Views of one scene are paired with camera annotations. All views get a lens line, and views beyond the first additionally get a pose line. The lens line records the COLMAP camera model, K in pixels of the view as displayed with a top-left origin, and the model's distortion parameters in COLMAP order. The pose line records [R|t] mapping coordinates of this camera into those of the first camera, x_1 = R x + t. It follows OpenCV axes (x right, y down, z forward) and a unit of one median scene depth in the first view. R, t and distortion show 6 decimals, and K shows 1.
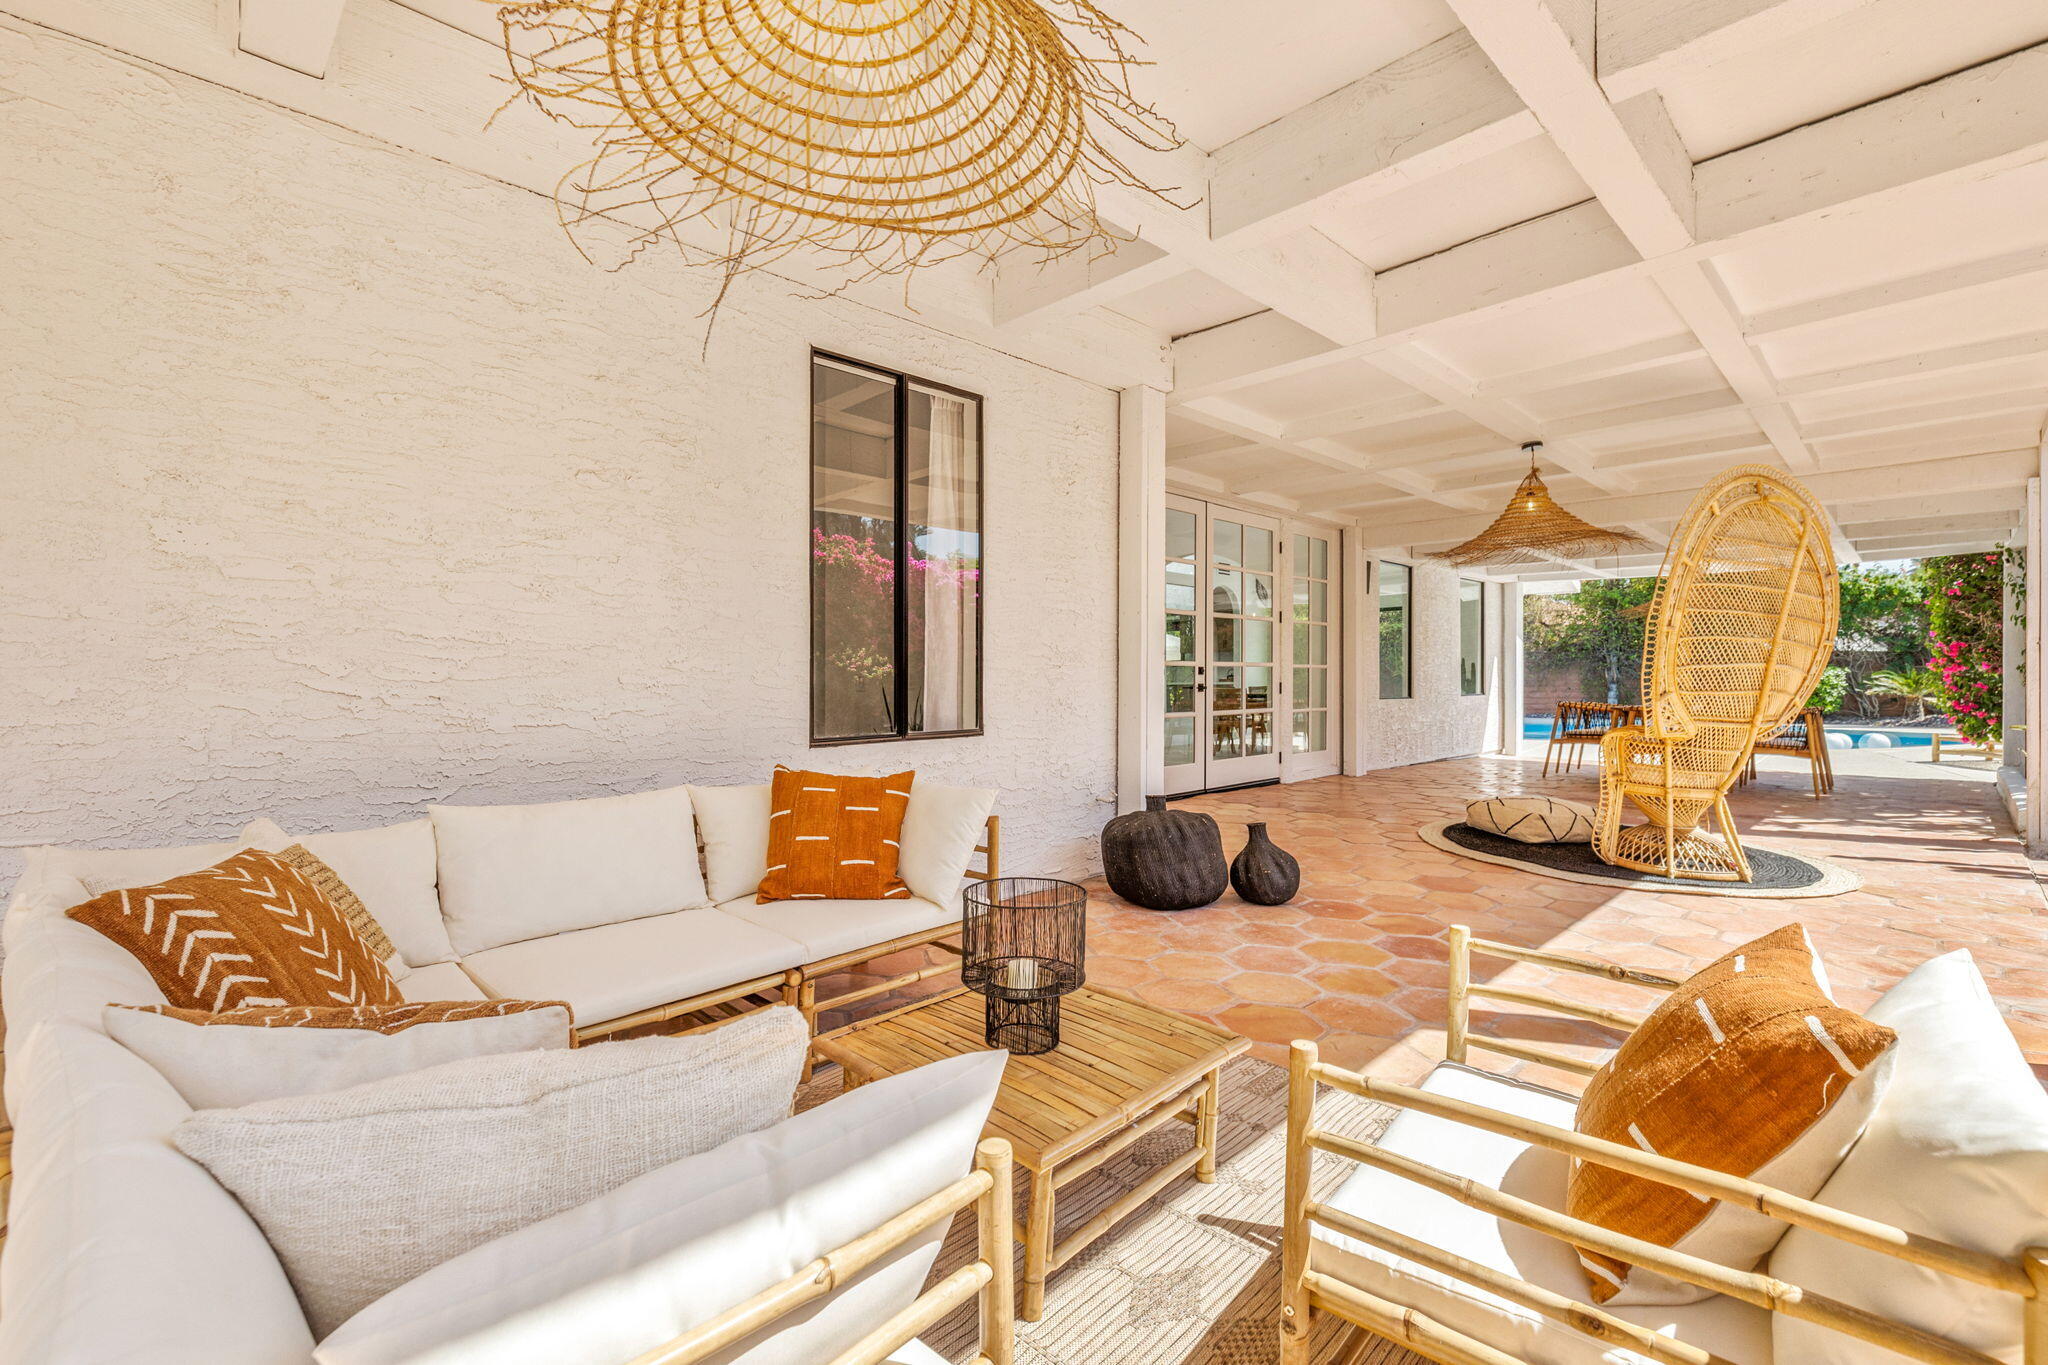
lens RADIAL K [[902.9, 0, 1009.7], [0, 902.9, 684.5], [0, 0, 1]] dist [0.000155, 0.000154]
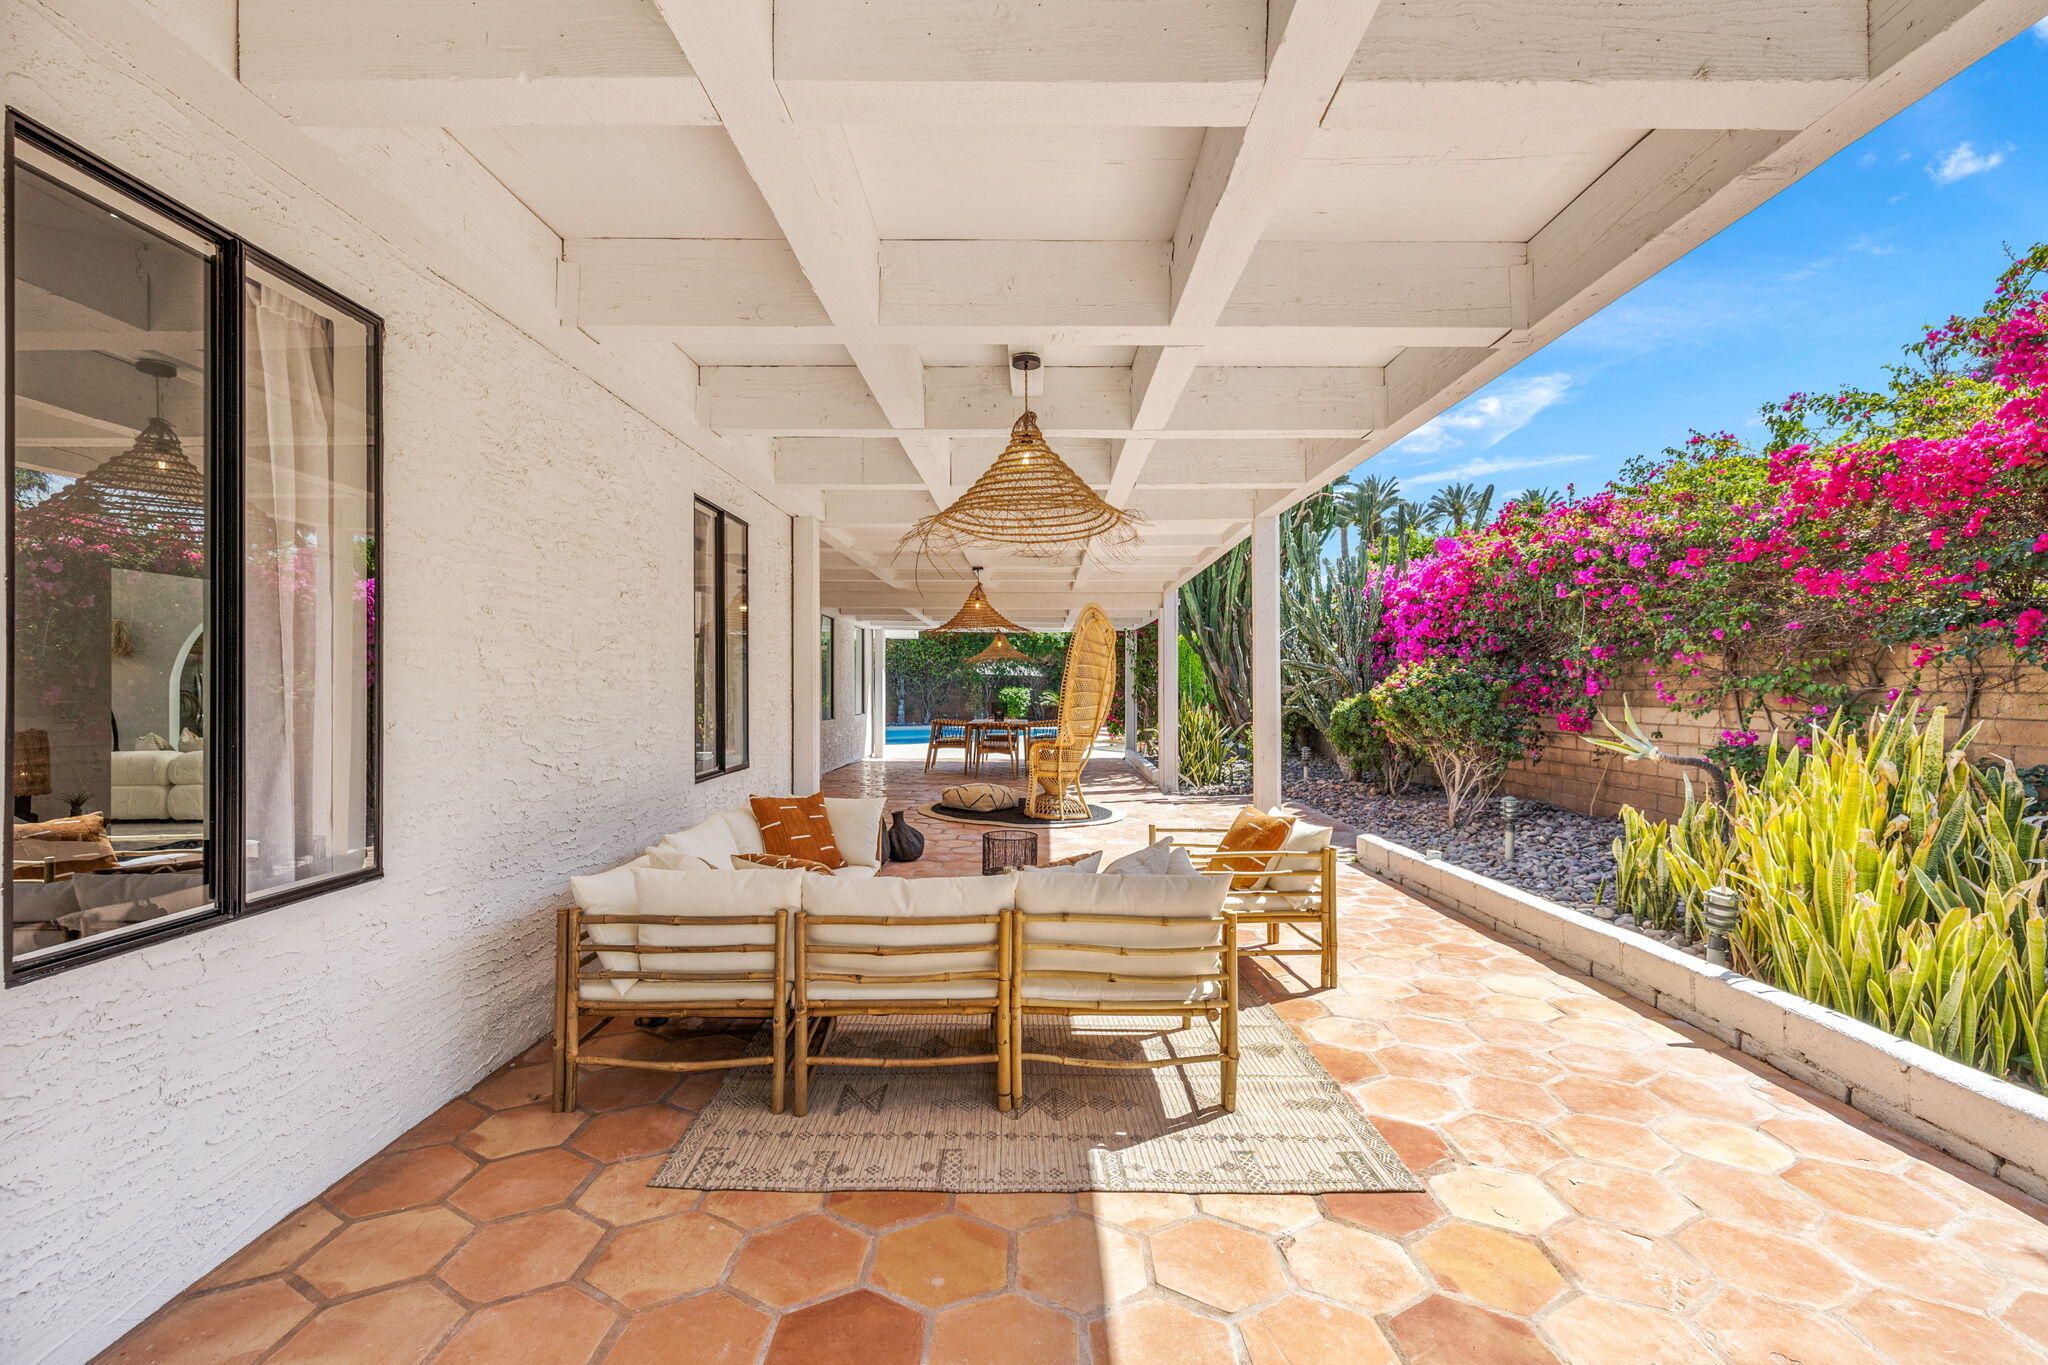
lens RADIAL K [[895.3, 0, 1021.3], [0, 895.3, 679.5], [0, 0, 1]] dist [0.001563, -0.000233]
pose [[0.705909, 0.006724, 0.708270, -0.256062], [0.003545, 0.999909, -0.013025, -0.021375], [-0.708293, 0.011705, 0.705821, -0.098252]]
